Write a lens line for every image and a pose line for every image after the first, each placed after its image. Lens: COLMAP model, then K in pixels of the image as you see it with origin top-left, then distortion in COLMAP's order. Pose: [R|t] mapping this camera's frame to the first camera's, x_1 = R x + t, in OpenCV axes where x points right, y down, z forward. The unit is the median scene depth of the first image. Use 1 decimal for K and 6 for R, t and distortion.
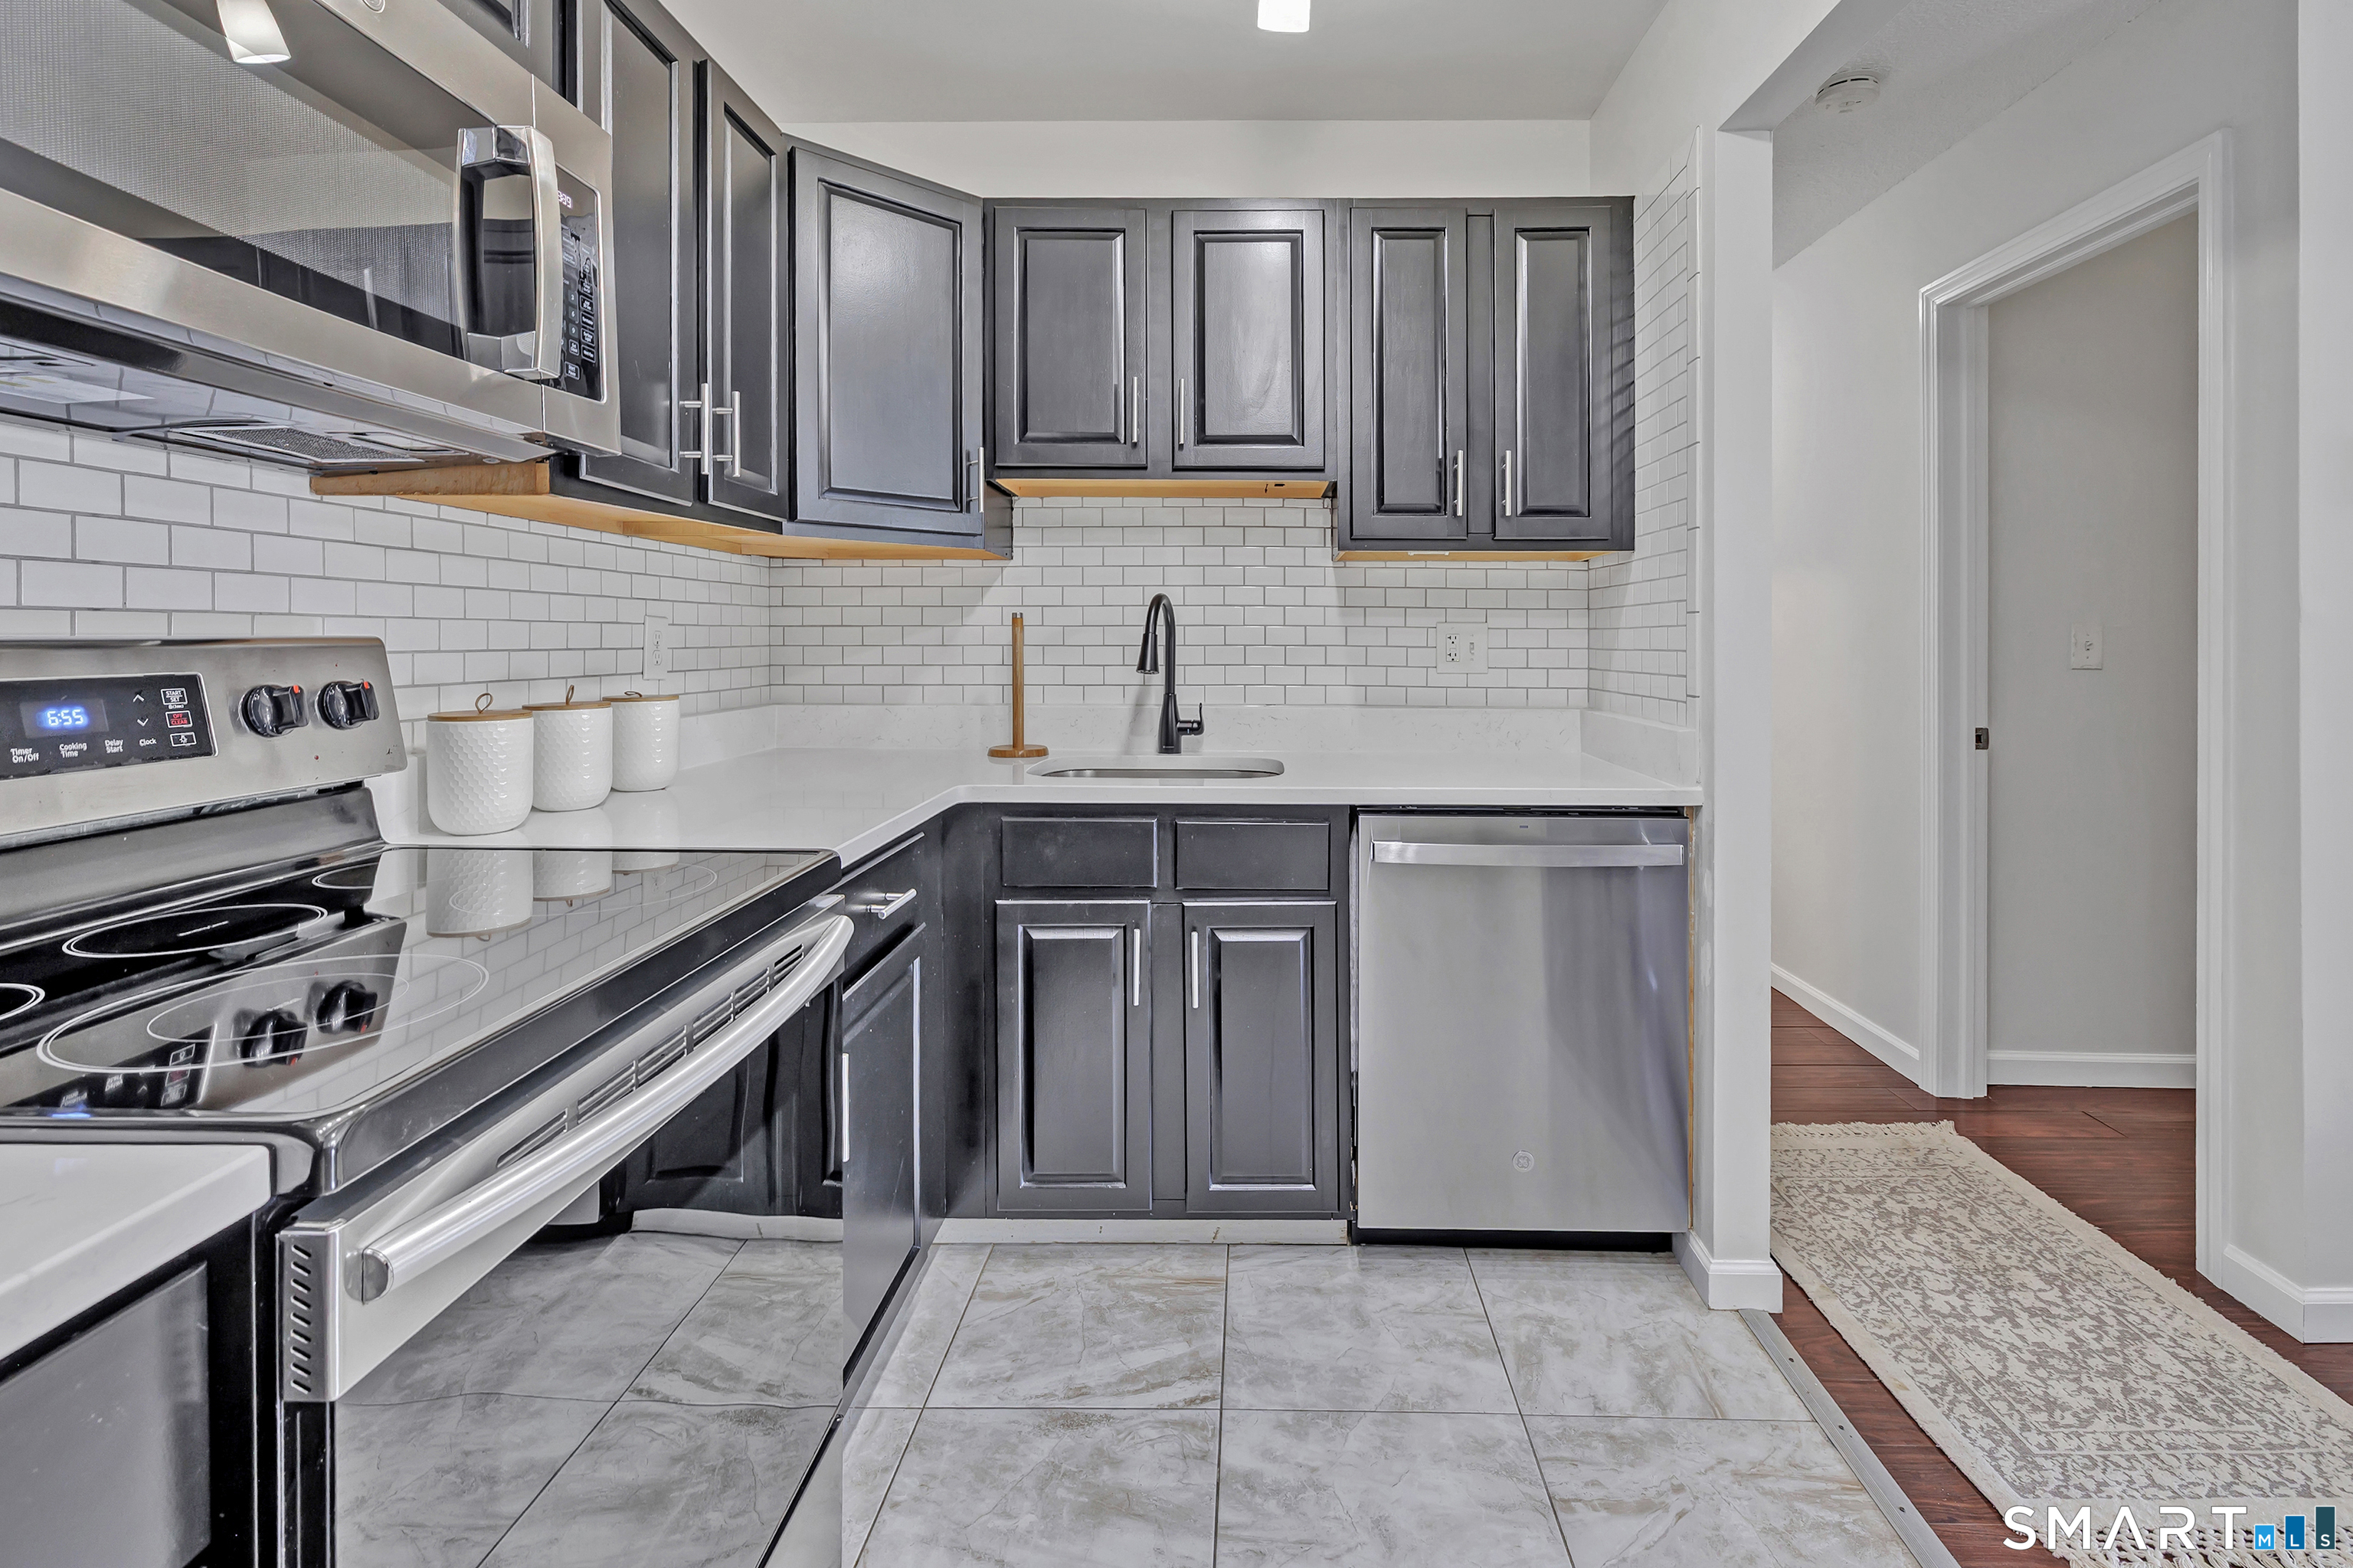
lens RADIAL K [[1114.1, 0, 1196.6], [0, 1114.1, 643.2], [0, 0, 1]] dist [0.009303, -0.000602]
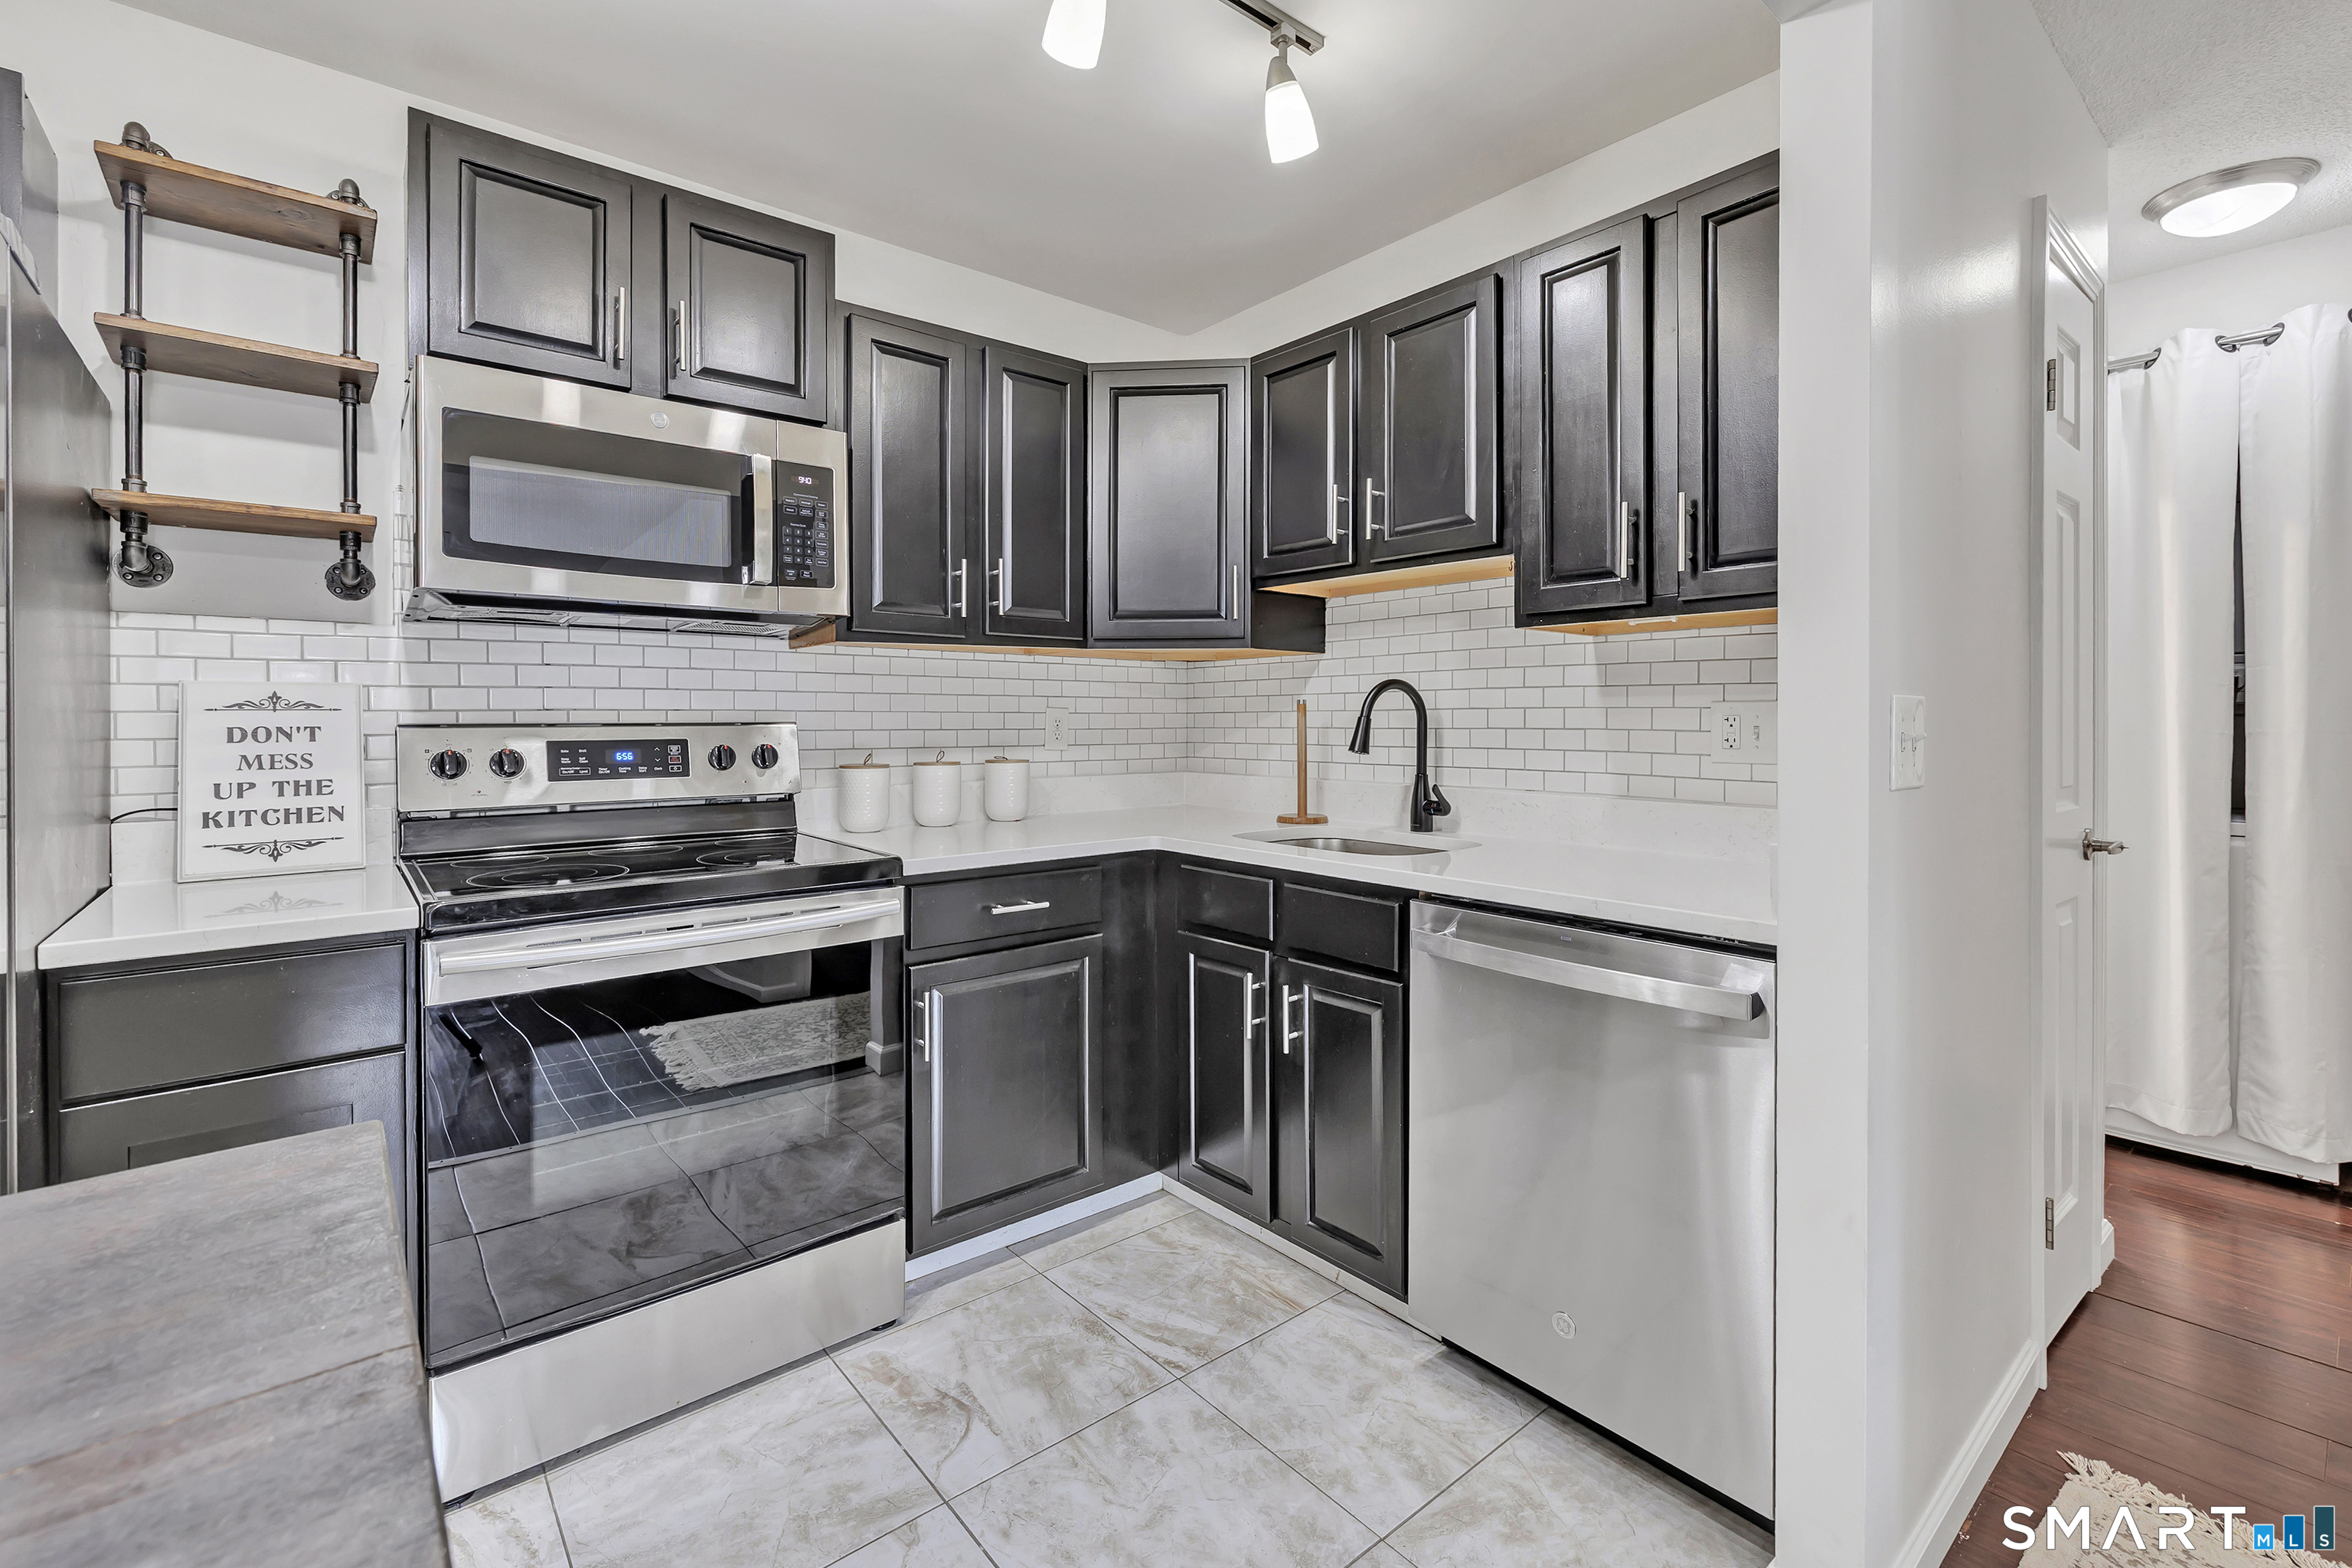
lens RADIAL K [[1020.8, 0, 1151.3], [0, 1020.8, 725.8], [0, 0, 1]] dist [0.002811, -0.000110]
pose [[0.635944, 0.001092, -0.771734, 0.742410], [-0.001786, 0.999998, -0.000056, 0.000242], [0.771733, 0.001414, 0.635945, 0.264906]]
